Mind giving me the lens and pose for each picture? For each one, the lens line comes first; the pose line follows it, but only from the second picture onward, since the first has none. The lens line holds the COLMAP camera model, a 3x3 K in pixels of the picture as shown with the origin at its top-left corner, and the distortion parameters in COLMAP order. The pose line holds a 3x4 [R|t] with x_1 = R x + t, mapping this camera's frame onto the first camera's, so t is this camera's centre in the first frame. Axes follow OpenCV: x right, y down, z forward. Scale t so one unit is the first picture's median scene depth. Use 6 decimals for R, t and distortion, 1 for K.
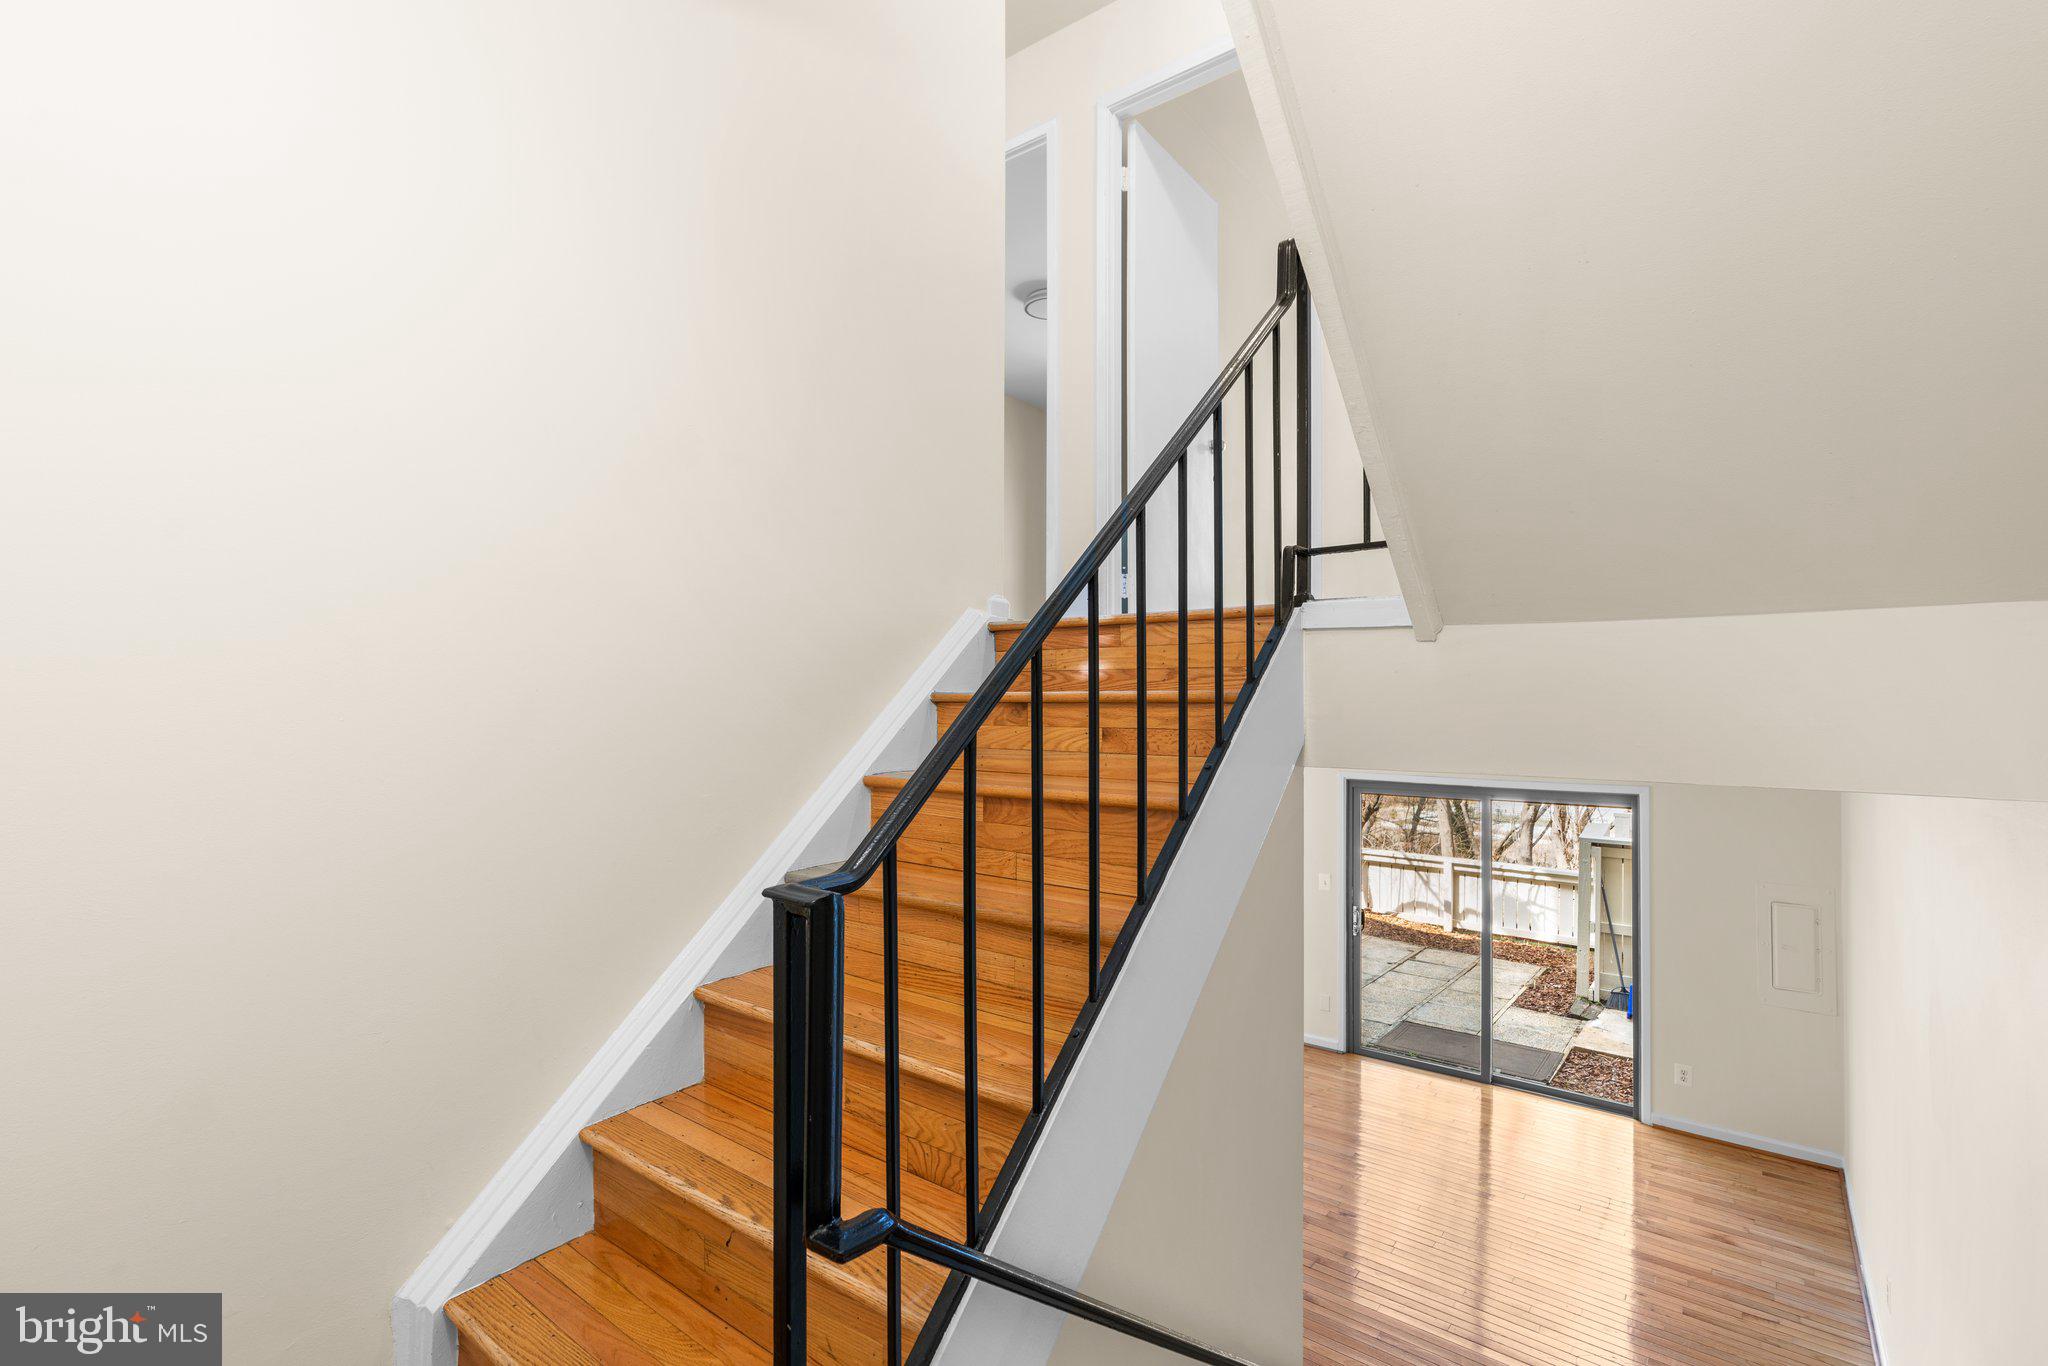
lens RADIAL K [[921.0, 0, 1038.4], [0, 921.0, 687.2], [0, 0, 1]] dist [-0.007861, 0.003297]
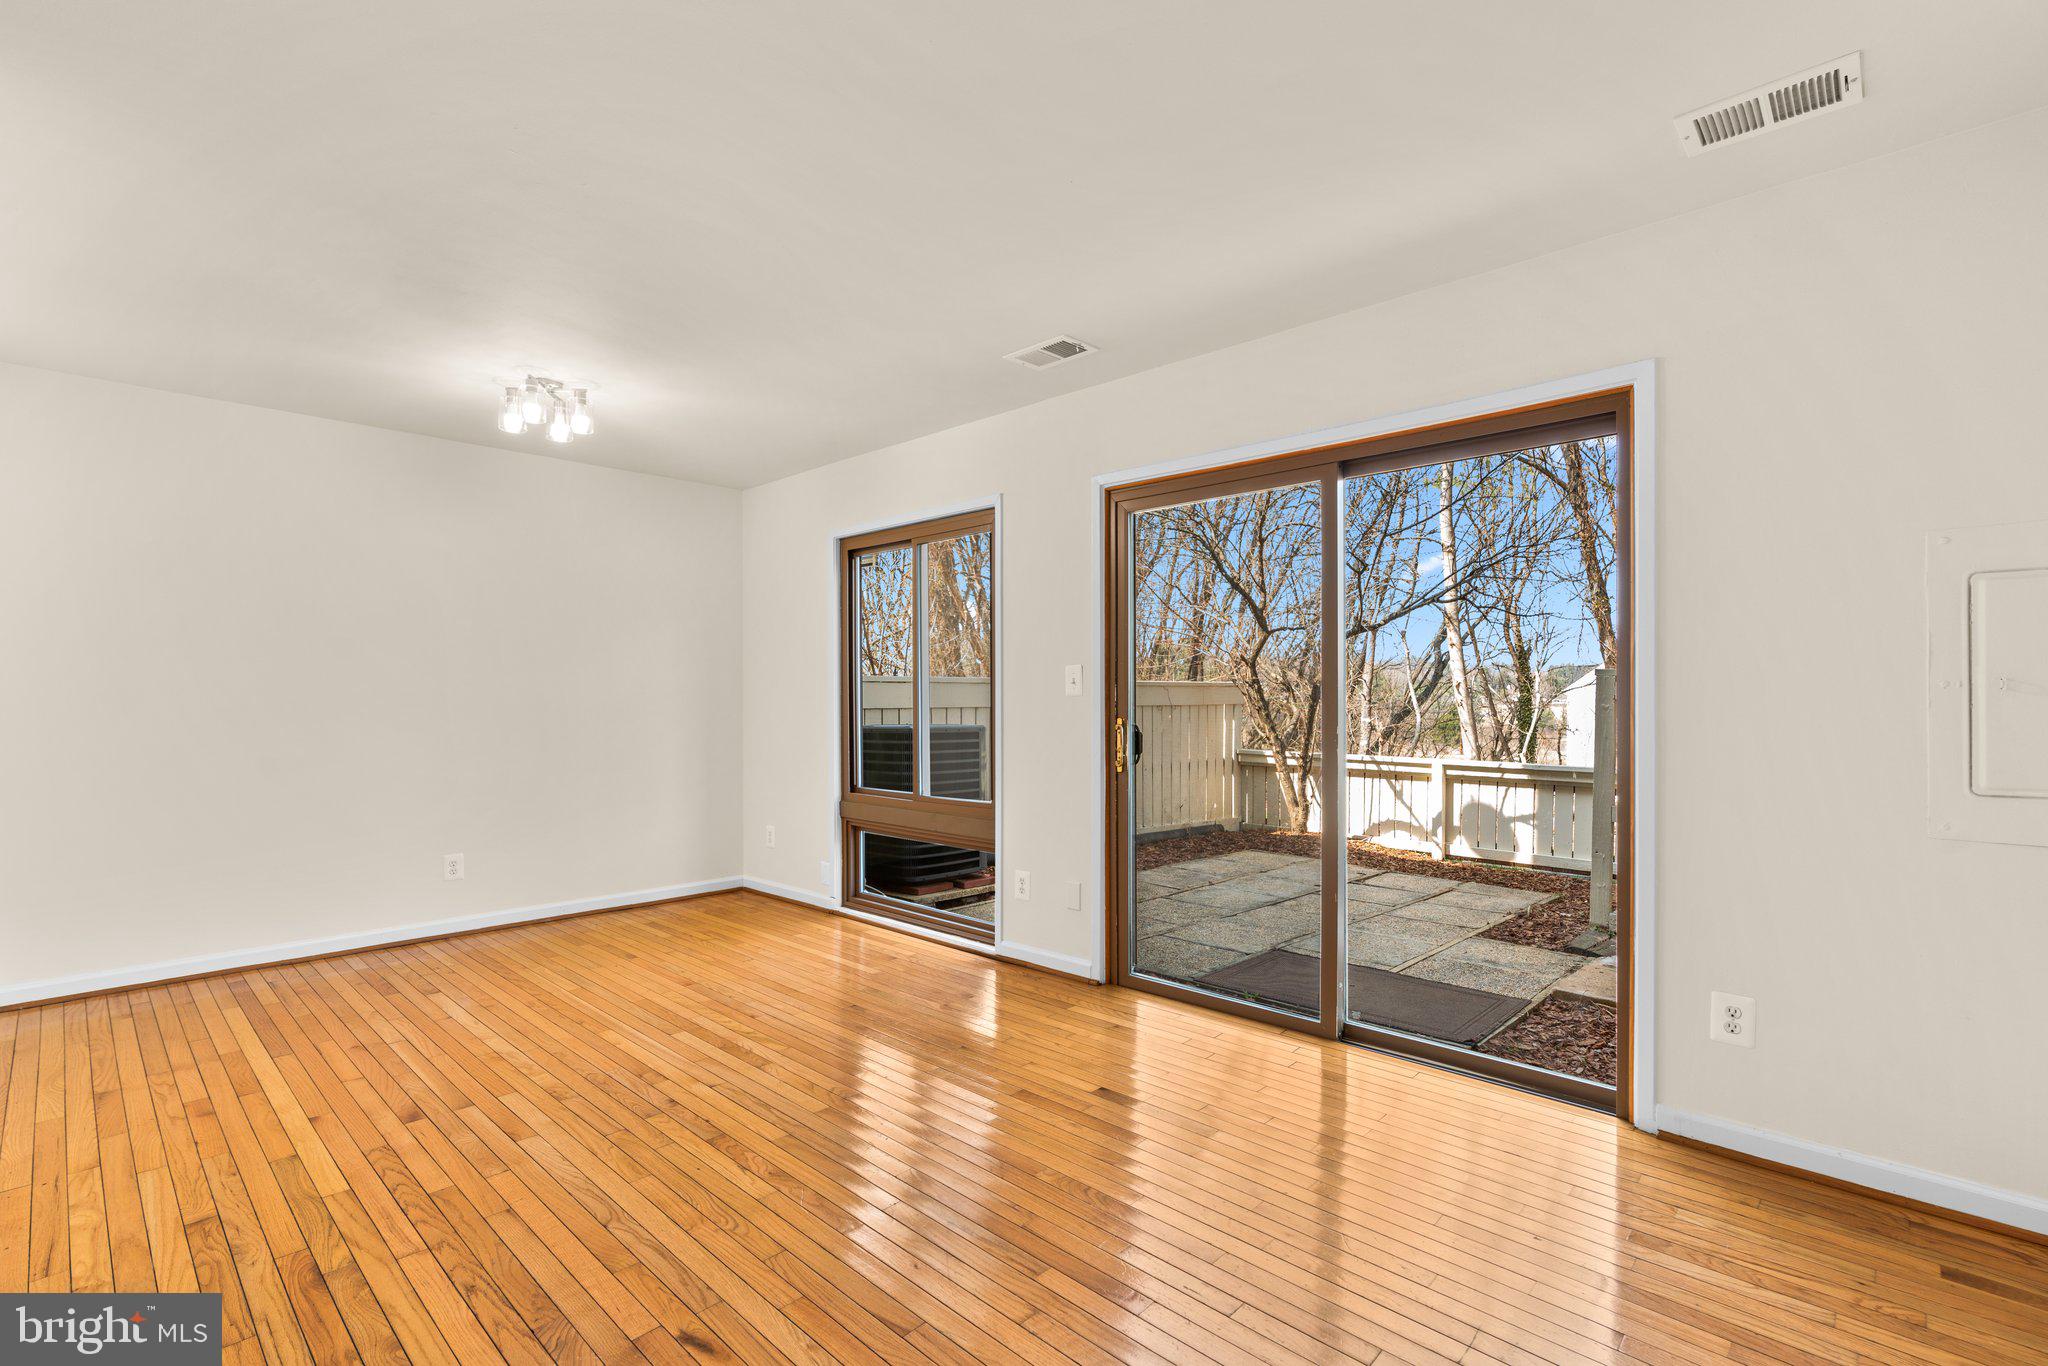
lens RADIAL K [[921.0, 0, 1032.5], [0, 921.0, 698.9], [0, 0, 1]] dist [-0.007861, 0.003297]
pose [[0.996015, -0.003627, -0.089112, 0.351172], [0.005653, 0.999731, 0.022488, 0.220538], [0.089006, -0.022903, 0.995768, 0.462722]]
